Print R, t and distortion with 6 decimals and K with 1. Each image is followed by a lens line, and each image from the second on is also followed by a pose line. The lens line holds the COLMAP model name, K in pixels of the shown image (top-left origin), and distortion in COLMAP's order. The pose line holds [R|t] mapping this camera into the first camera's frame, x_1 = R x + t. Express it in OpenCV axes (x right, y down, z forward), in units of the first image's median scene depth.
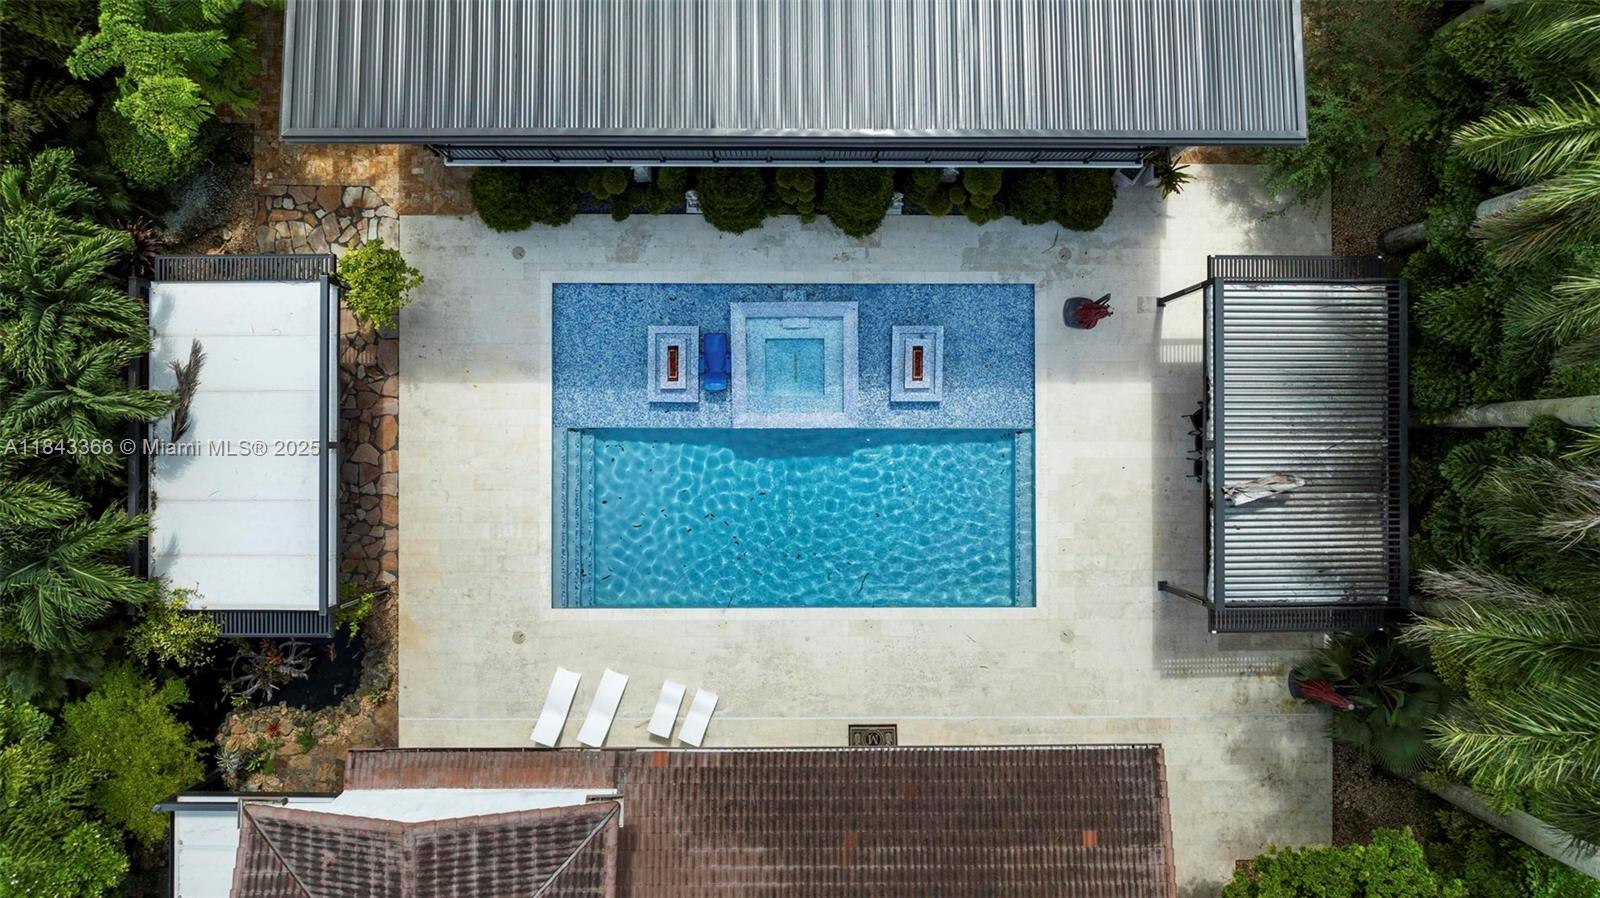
lens RADIAL K [[1137.2, 0, 787.7], [0, 1137.2, 437.2], [0, 0, 1]] dist [-0.020288, -0.000518]
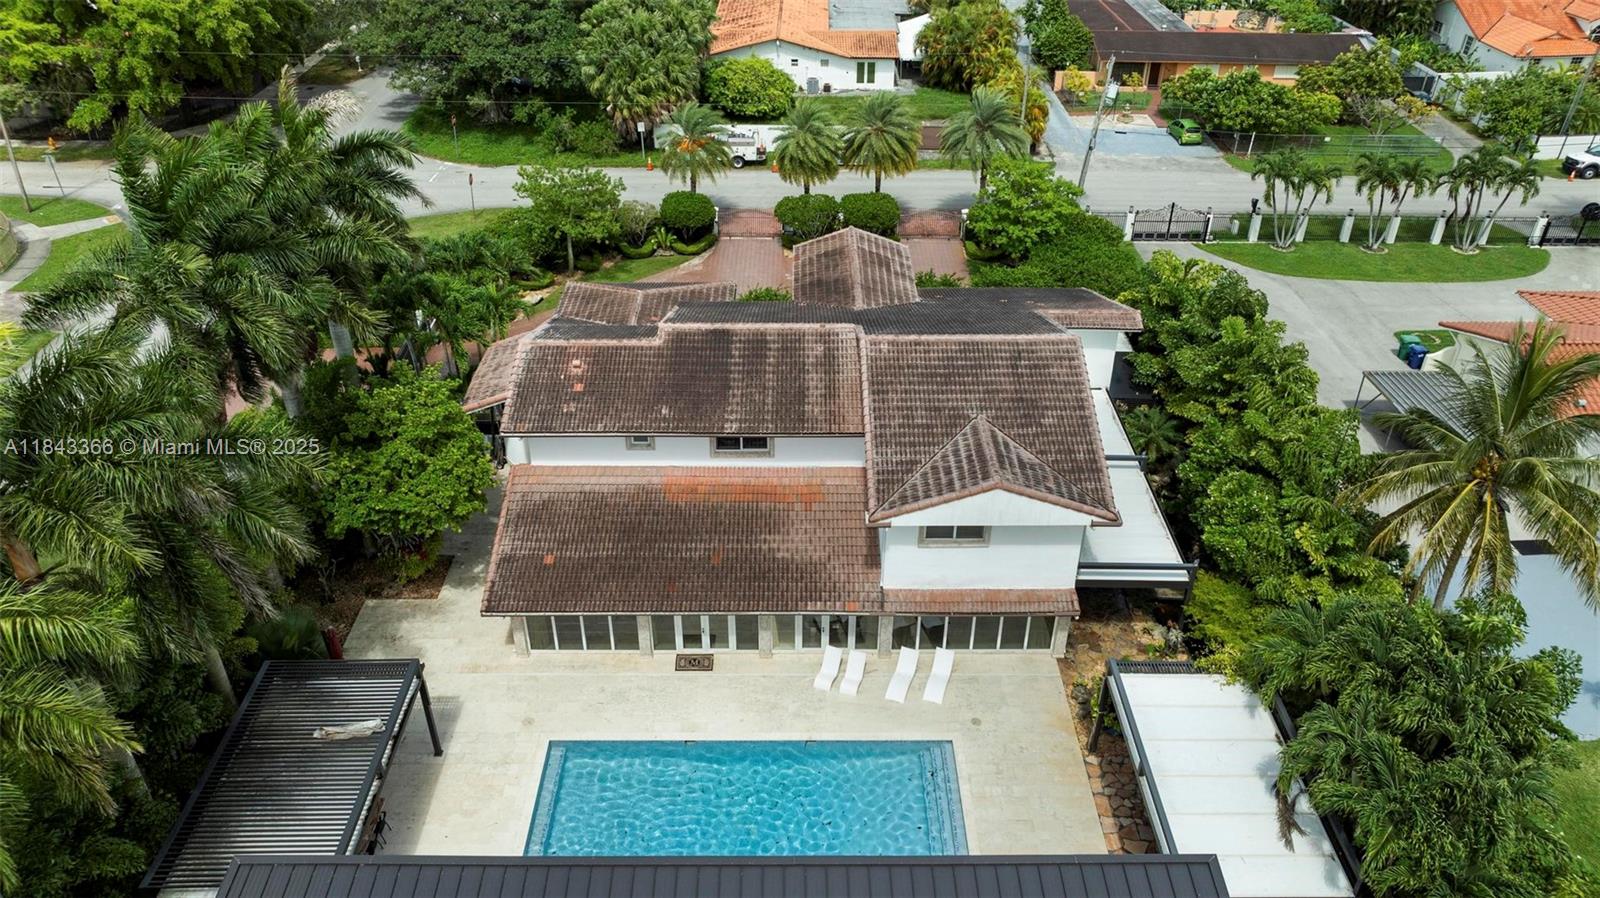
lens RADIAL K [[1160.8, 0, 818.6], [0, 1160.8, 382.8], [0, 0, 1]] dist [-0.007429, 0.001522]
pose [[-0.999637, -0.008437, -0.025601, -0.032271], [-0.017839, -0.504948, 0.862966, -0.722979], [-0.020208, 0.863109, 0.504614, 0.053010]]
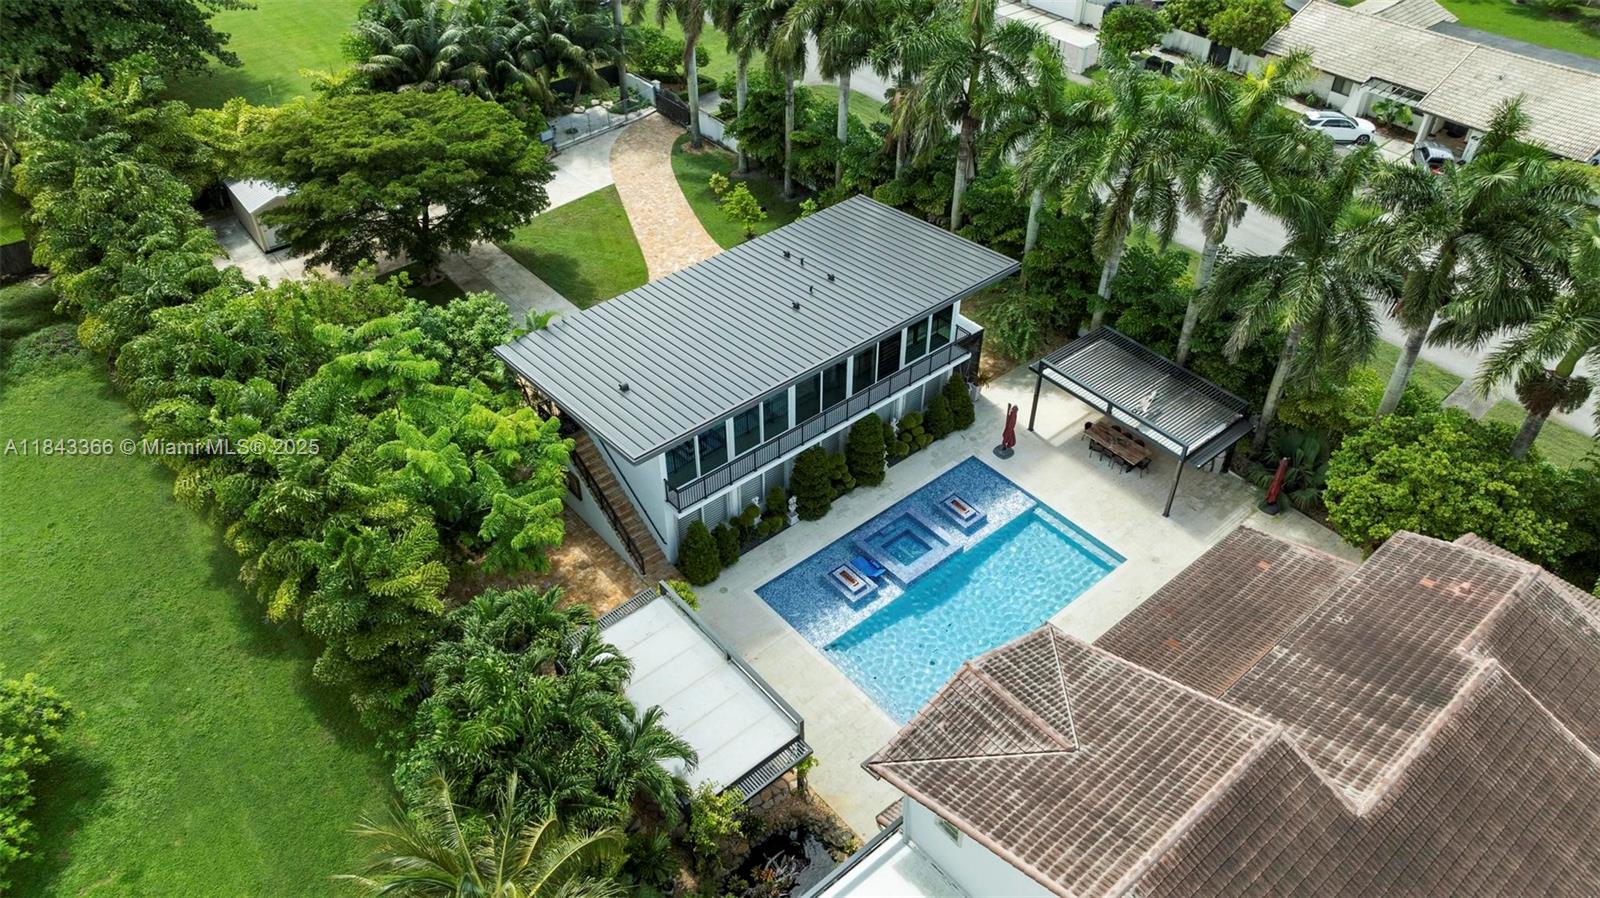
lens RADIAL K [[1137.2, 0, 787.7], [0, 1137.2, 437.2], [0, 0, 1]] dist [-0.020288, -0.000518]
pose [[0.764746, -0.426738, 0.482762, -0.818371], [0.644280, 0.496904, -0.581369, 0.673485], [0.008206, 0.755633, 0.654944, -0.143524]]
